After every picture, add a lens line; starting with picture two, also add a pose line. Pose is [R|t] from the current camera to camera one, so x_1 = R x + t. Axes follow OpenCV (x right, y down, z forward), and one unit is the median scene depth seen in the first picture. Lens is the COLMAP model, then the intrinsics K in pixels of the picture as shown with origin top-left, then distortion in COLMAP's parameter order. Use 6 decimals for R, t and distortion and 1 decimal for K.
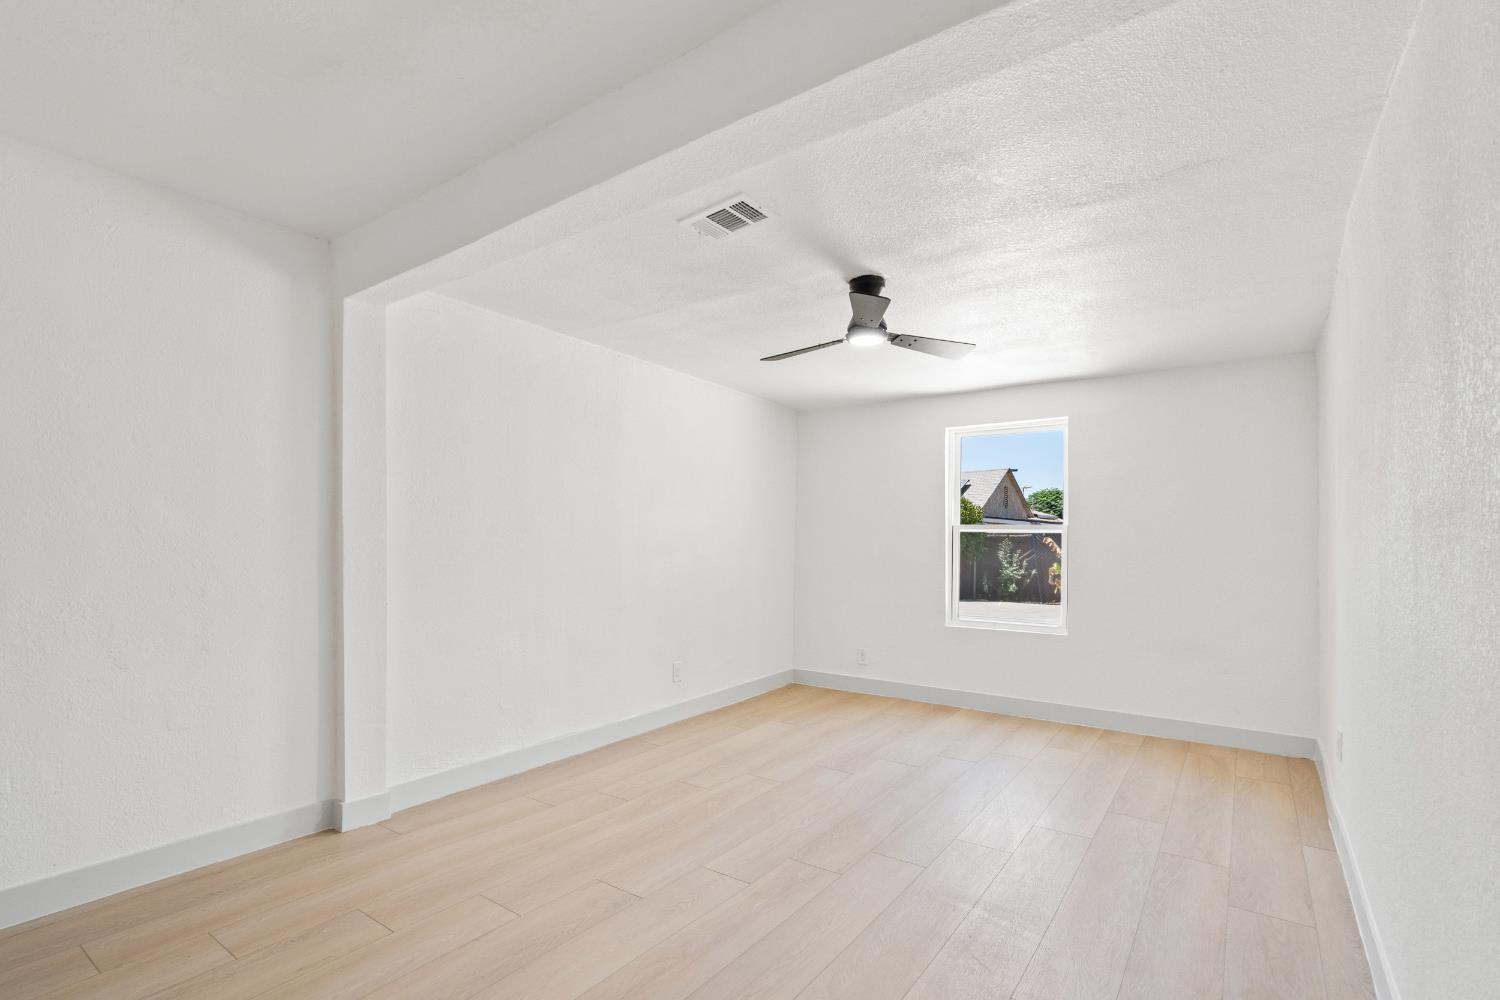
lens RADIAL K [[685.5, 0, 753.7], [0, 685.5, 504.9], [0, 0, 1]] dist [-0.002875, -0.000233]
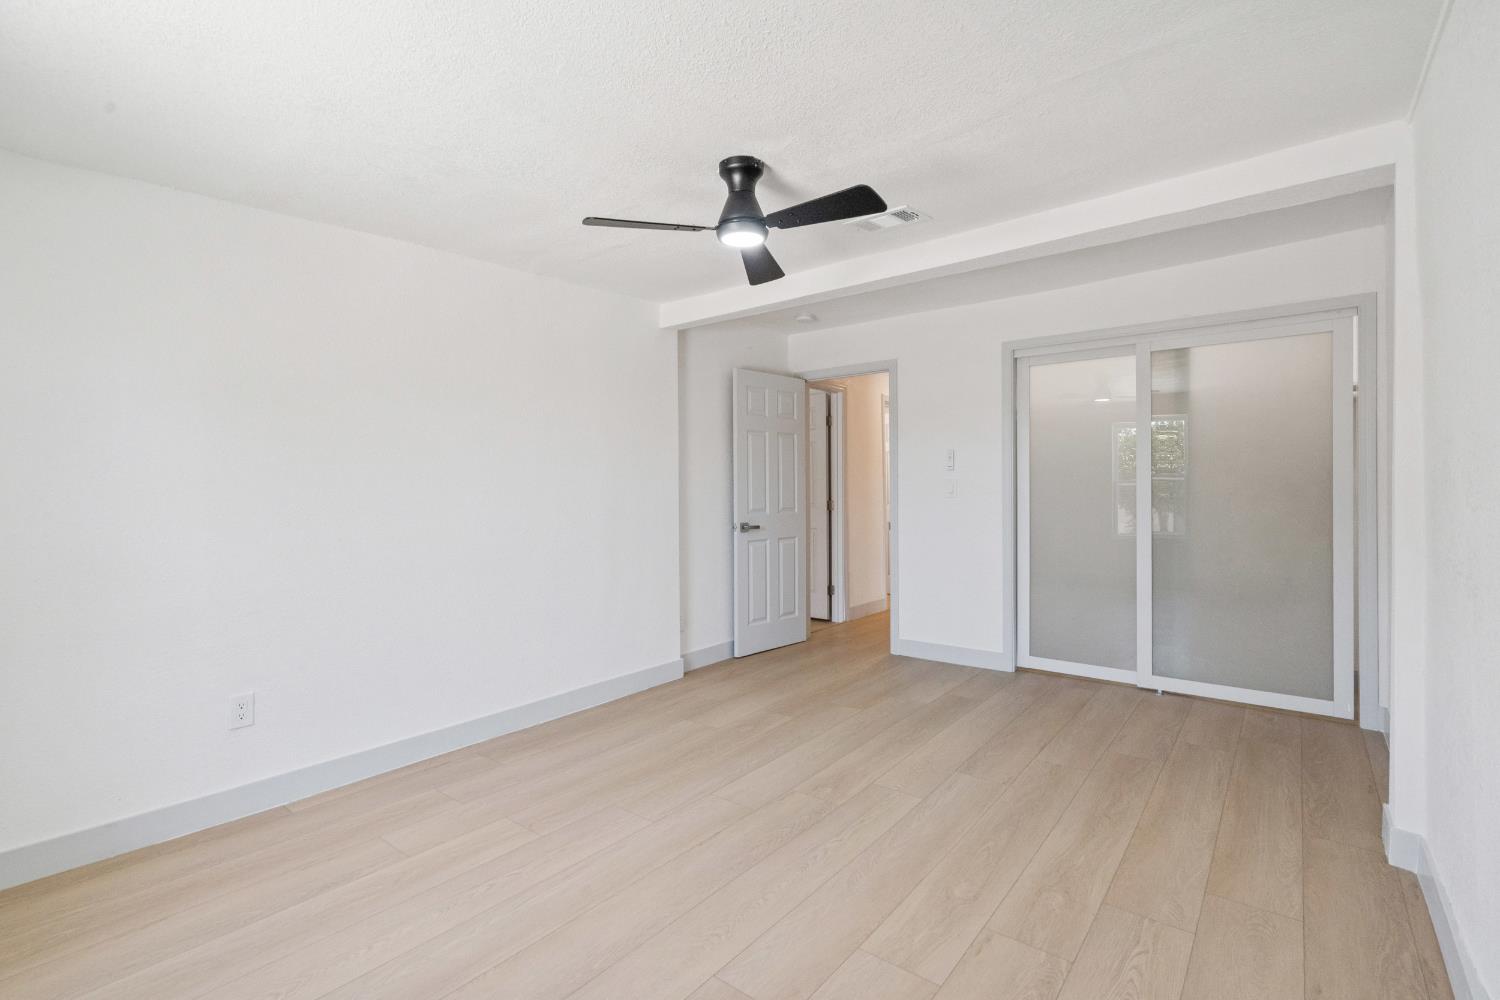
lens RADIAL K [[685.5, 0, 753.7], [0, 685.5, 504.9], [0, 0, 1]] dist [-0.002875, -0.000233]
pose [[-0.998574, 0.004655, 0.053190, 0.107253], [0.003211, 0.999625, -0.027209, 0.092318], [-0.053297, -0.026999, -0.998214, 1.773994]]
